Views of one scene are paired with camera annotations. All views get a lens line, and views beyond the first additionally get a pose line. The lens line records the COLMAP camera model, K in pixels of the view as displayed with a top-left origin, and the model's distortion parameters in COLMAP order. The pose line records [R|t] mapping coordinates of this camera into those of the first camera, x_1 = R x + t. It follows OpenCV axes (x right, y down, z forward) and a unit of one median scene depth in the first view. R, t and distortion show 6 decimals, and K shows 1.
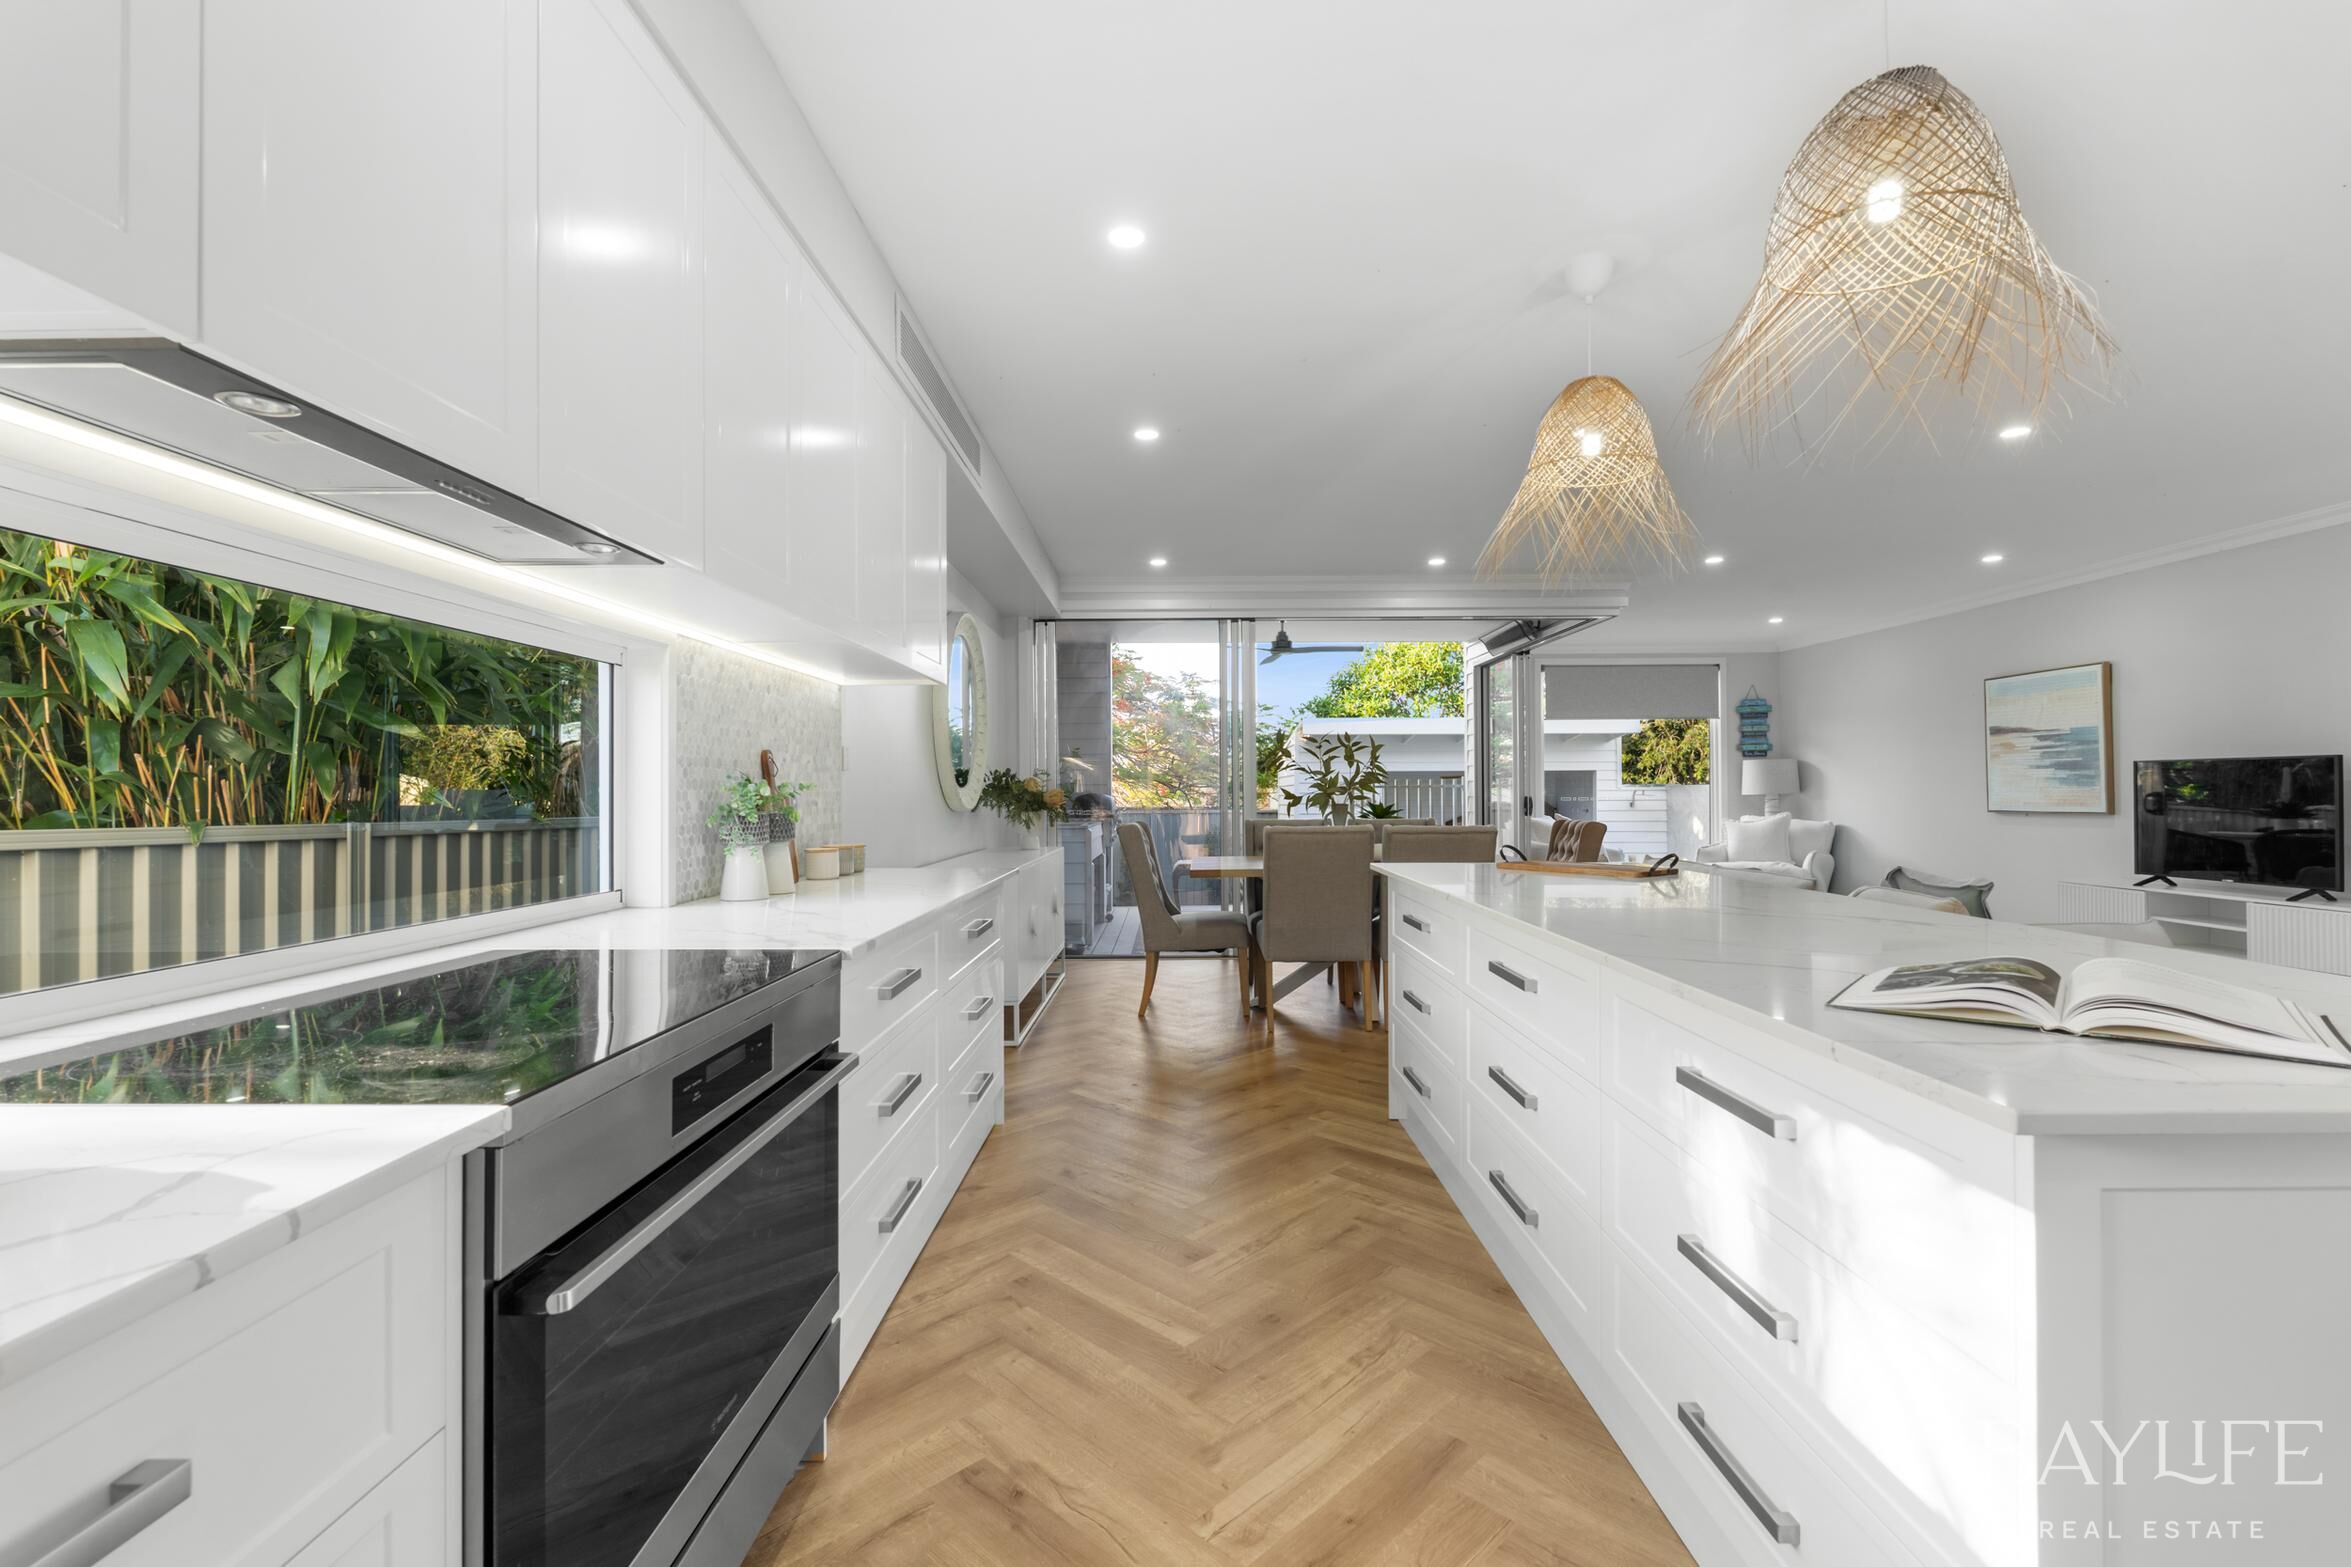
lens RADIAL K [[1050.7, 0, 1179.9], [0, 1050.7, 794.4], [0, 0, 1]] dist [0.001238, -0.000255]
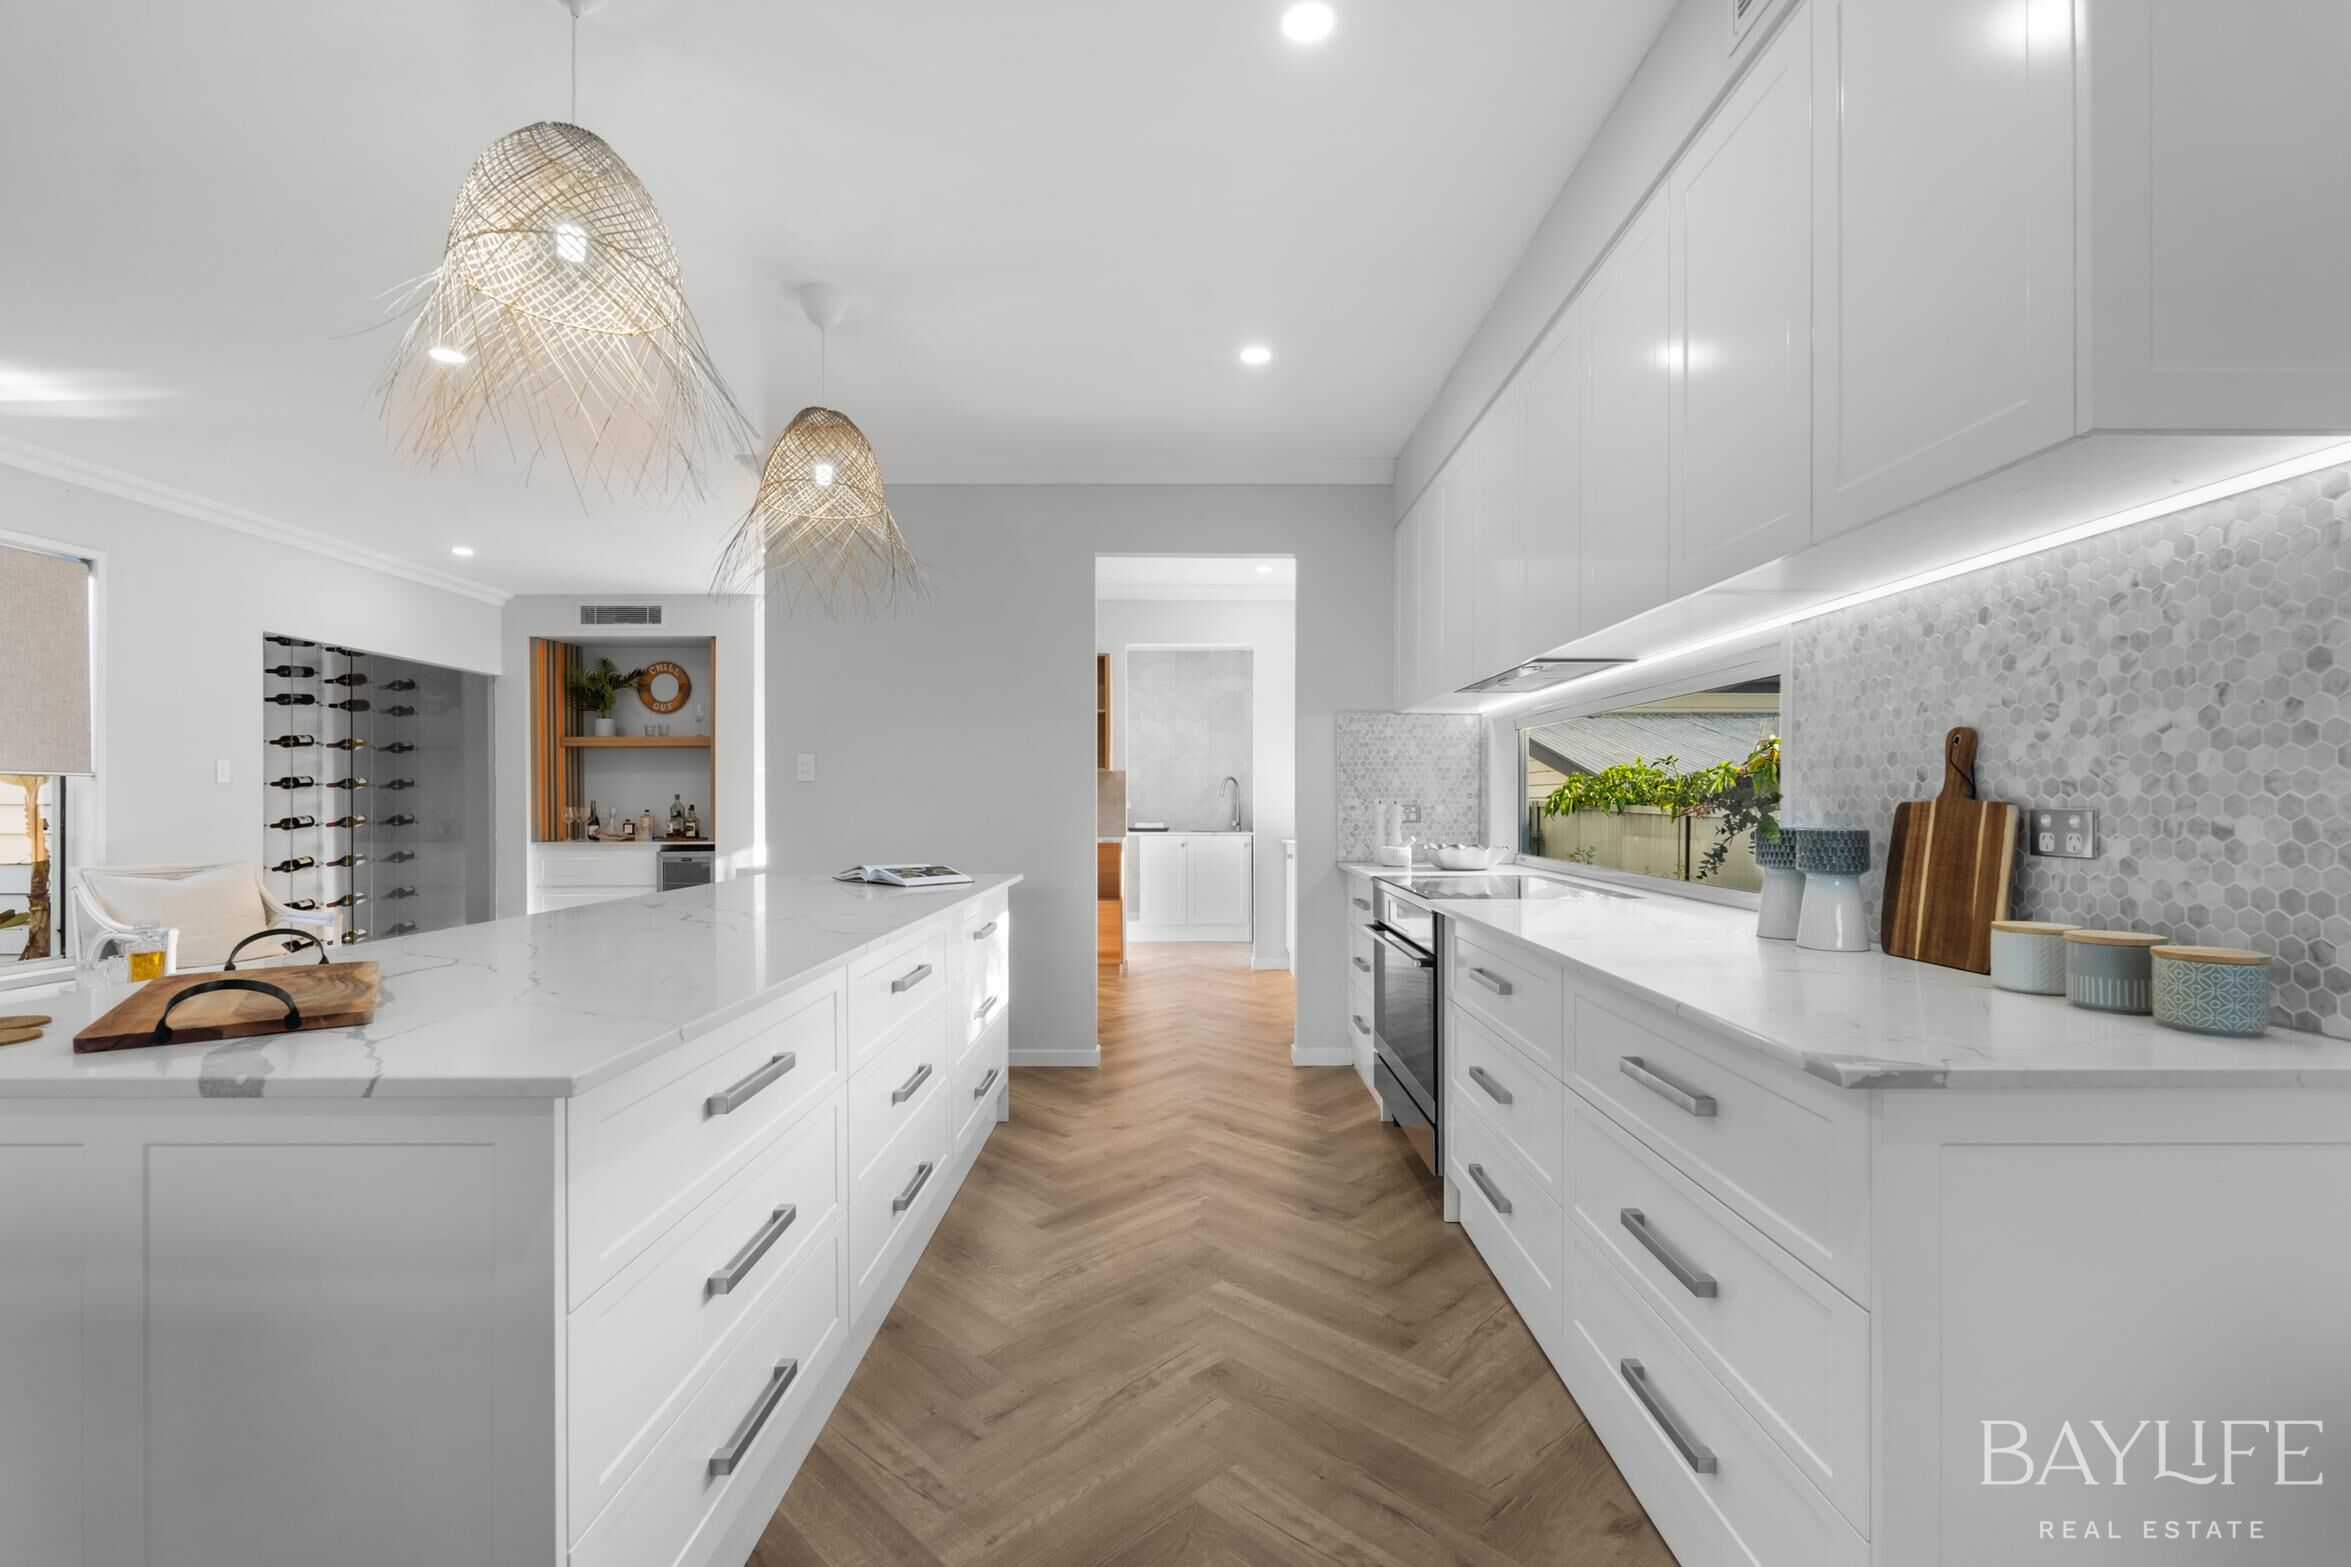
lens RADIAL K [[1050.7, 0, 1179.9], [0, 1050.7, 794.4], [0, 0, 1]] dist [0.001238, -0.000255]
pose [[-0.999979, 0.004819, 0.004225, 0.037672], [0.004818, 0.999988, -0.000150, -0.008722], [-0.004226, -0.000130, -0.999991, 1.860008]]
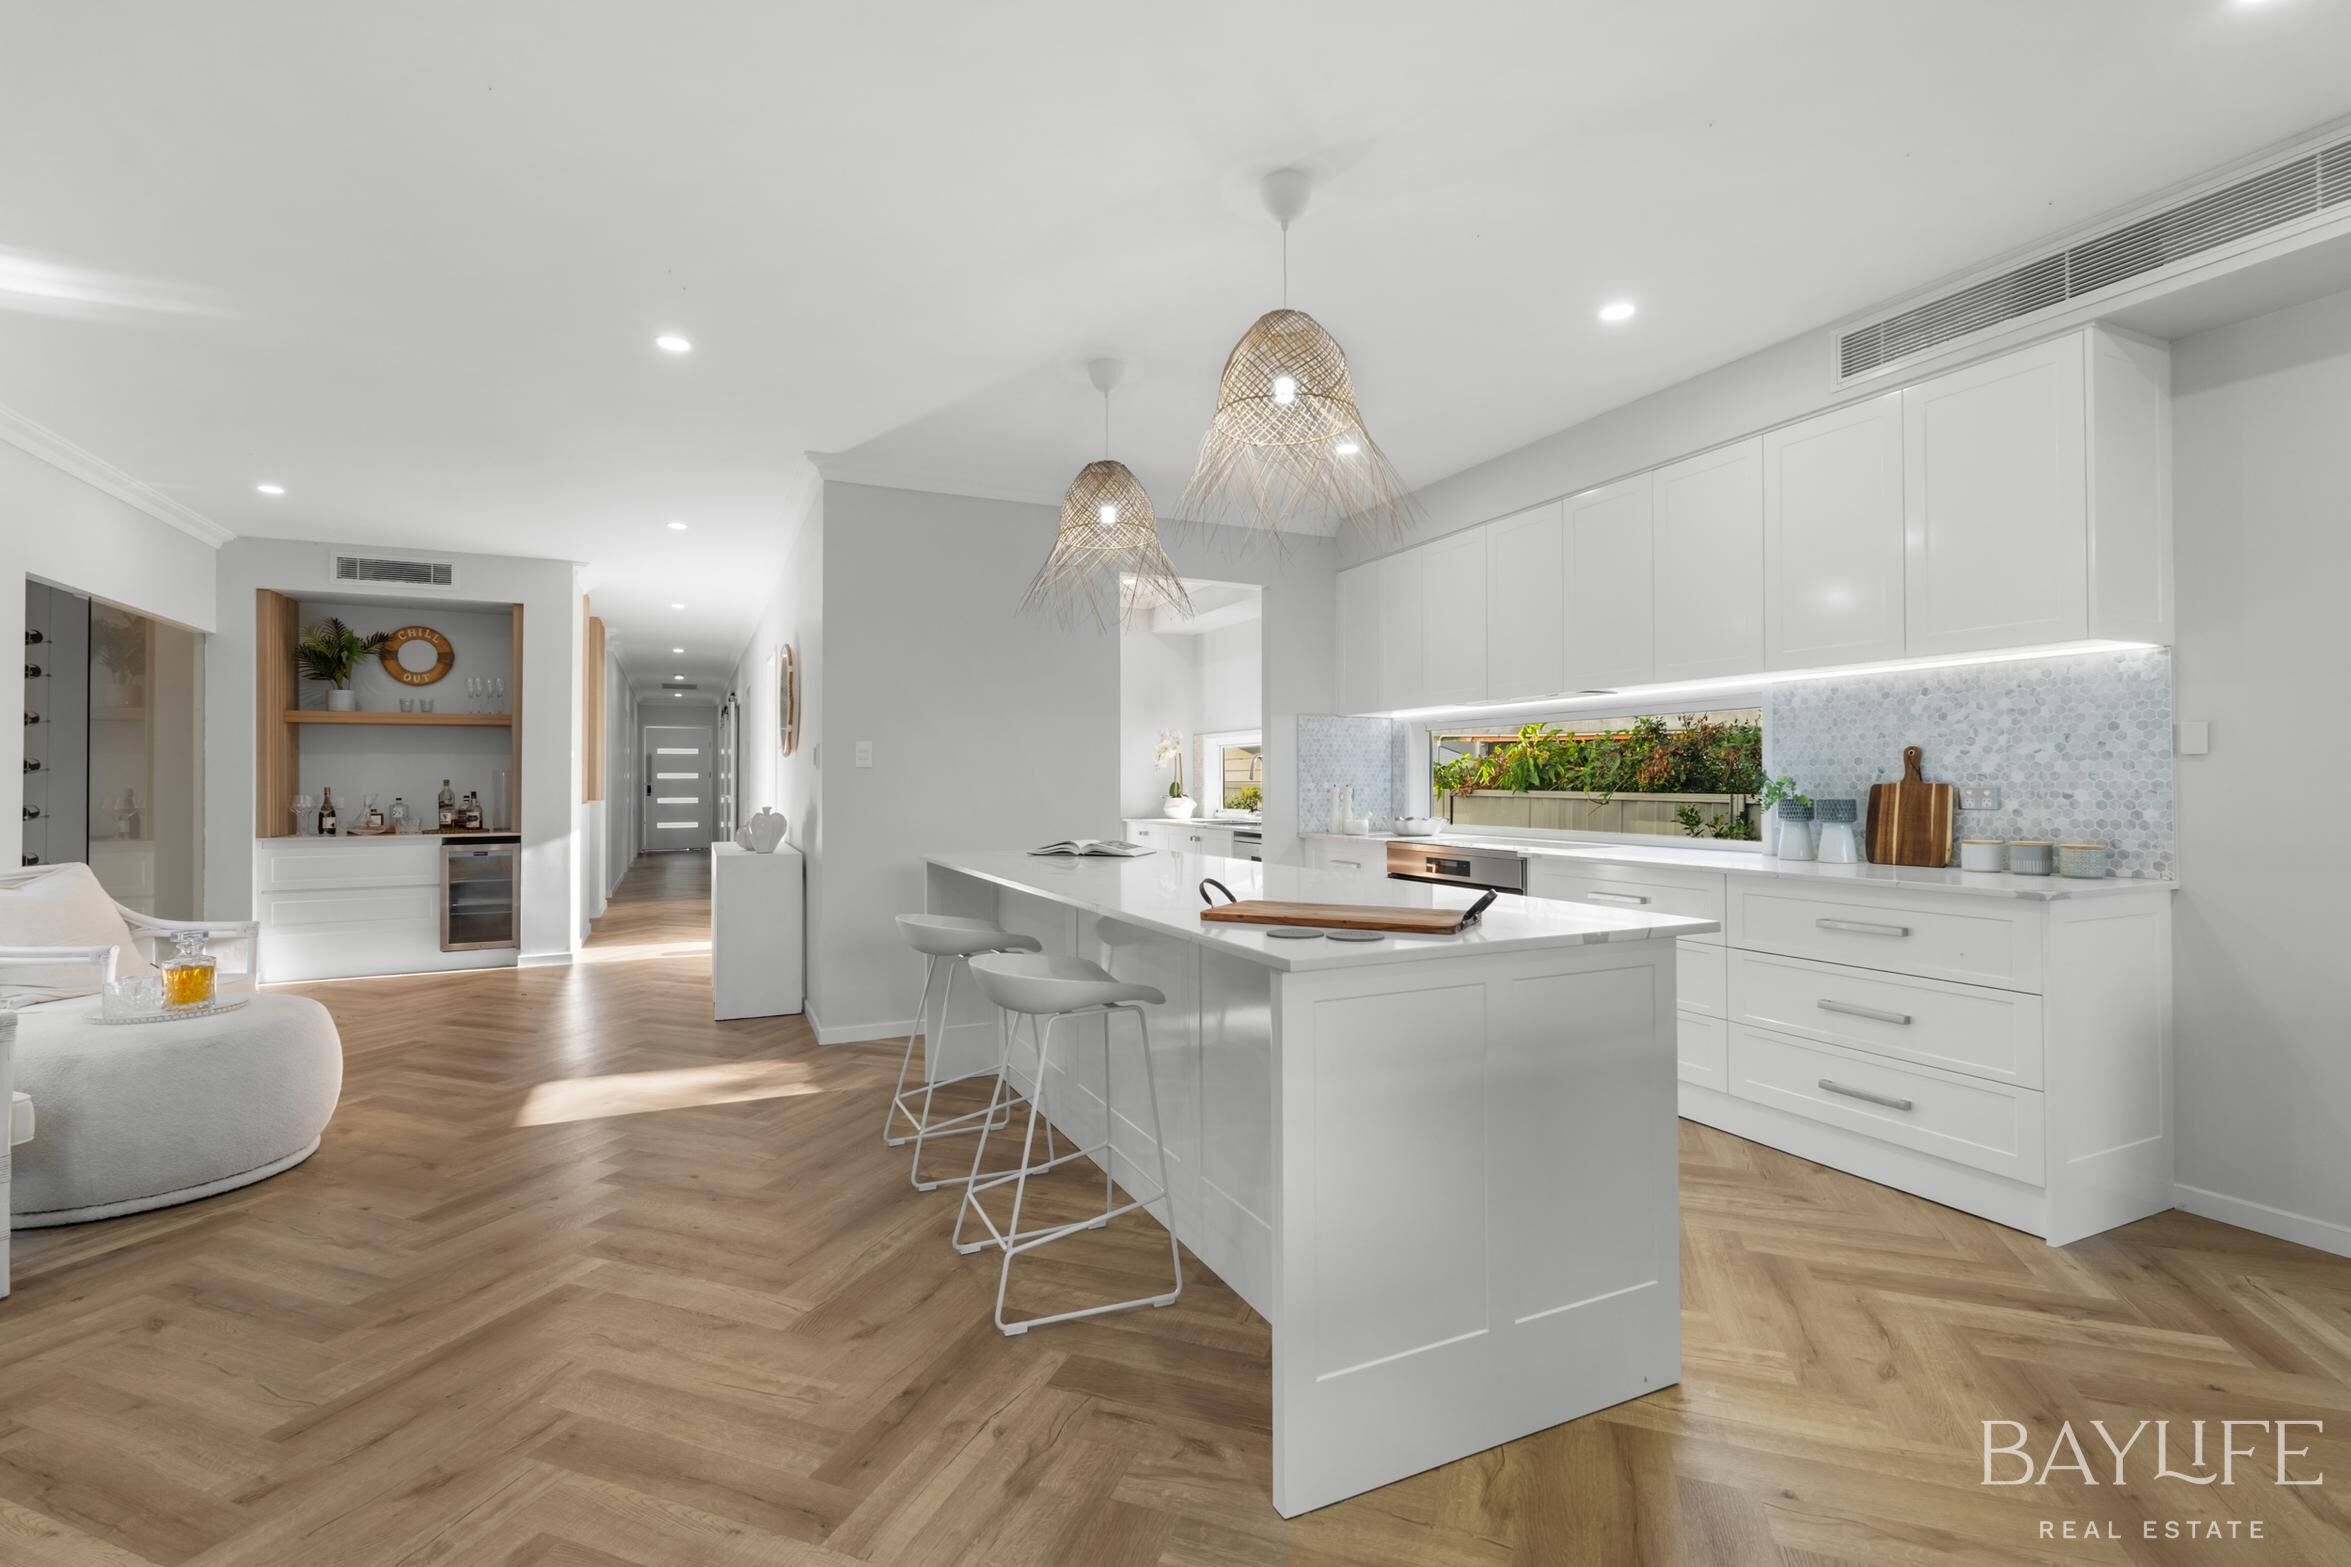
lens RADIAL K [[1053.0, 0, 1176.3], [0, 1053.0, 764.6], [0, 0, 1]] dist [-0.000485, -0.000222]
pose [[-0.906839, 0.000311, -0.421476, 0.971538], [0.005217, 0.999931, -0.010487, -0.017070], [0.421444, -0.011709, -0.906779, 2.010723]]
